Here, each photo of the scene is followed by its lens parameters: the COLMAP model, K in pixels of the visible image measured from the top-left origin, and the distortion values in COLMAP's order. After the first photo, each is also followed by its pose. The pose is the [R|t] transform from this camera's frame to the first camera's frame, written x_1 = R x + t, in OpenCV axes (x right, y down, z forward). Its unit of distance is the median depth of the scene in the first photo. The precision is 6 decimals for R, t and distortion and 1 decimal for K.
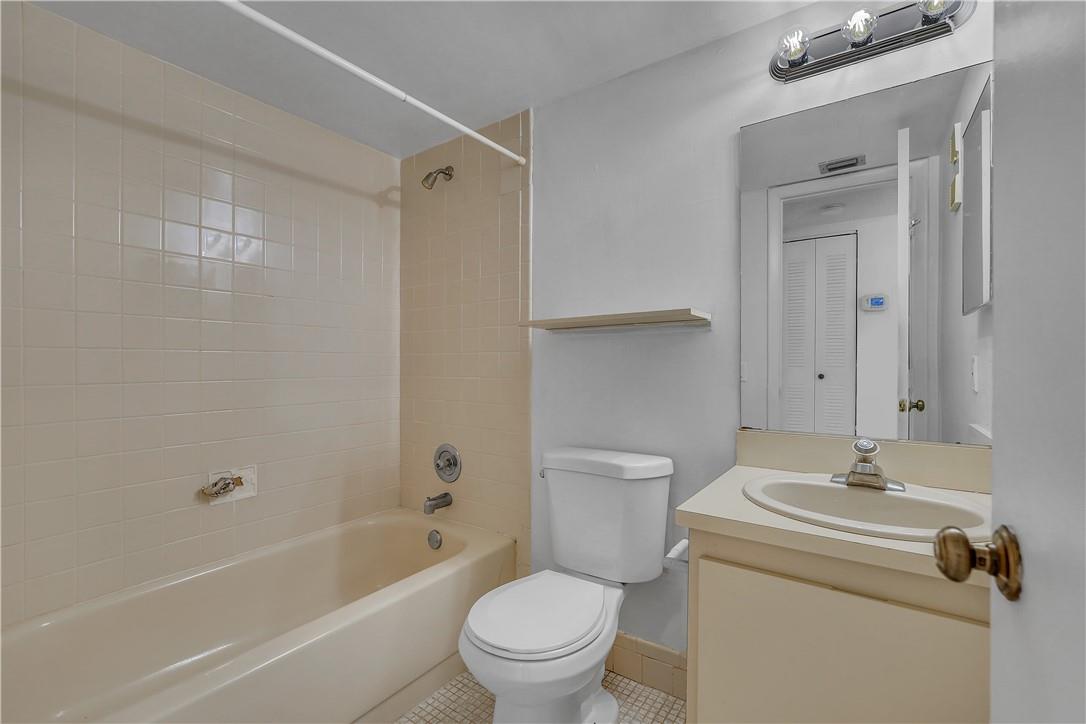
lens RADIAL K [[474.1, 0, 541.7], [0, 474.1, 367.9], [0, 0, 1]] dist [-0.001761, -0.000121]
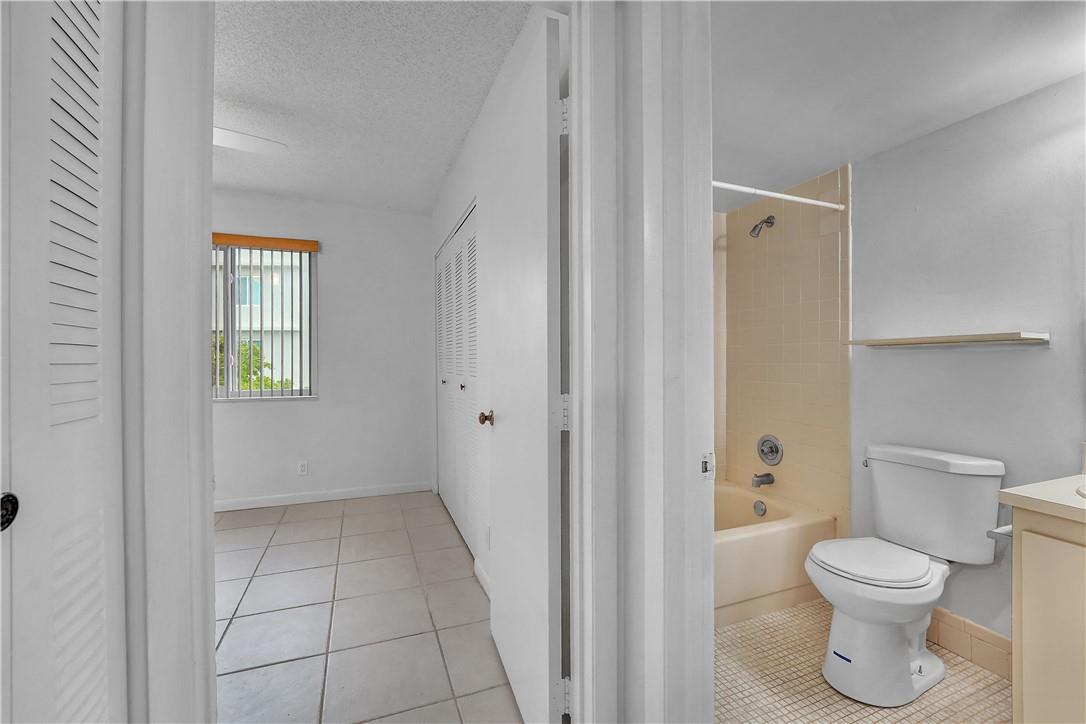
lens RADIAL K [[451.4, 0, 563.9], [0, 451.4, 358.2], [0, 0, 1]] dist [-0.001724, -0.000568]
pose [[0.857858, -0.001319, -0.513886, -0.057787], [-0.009335, 0.999792, -0.018150, -0.020056], [0.513803, 0.020367, 0.857667, -0.365685]]
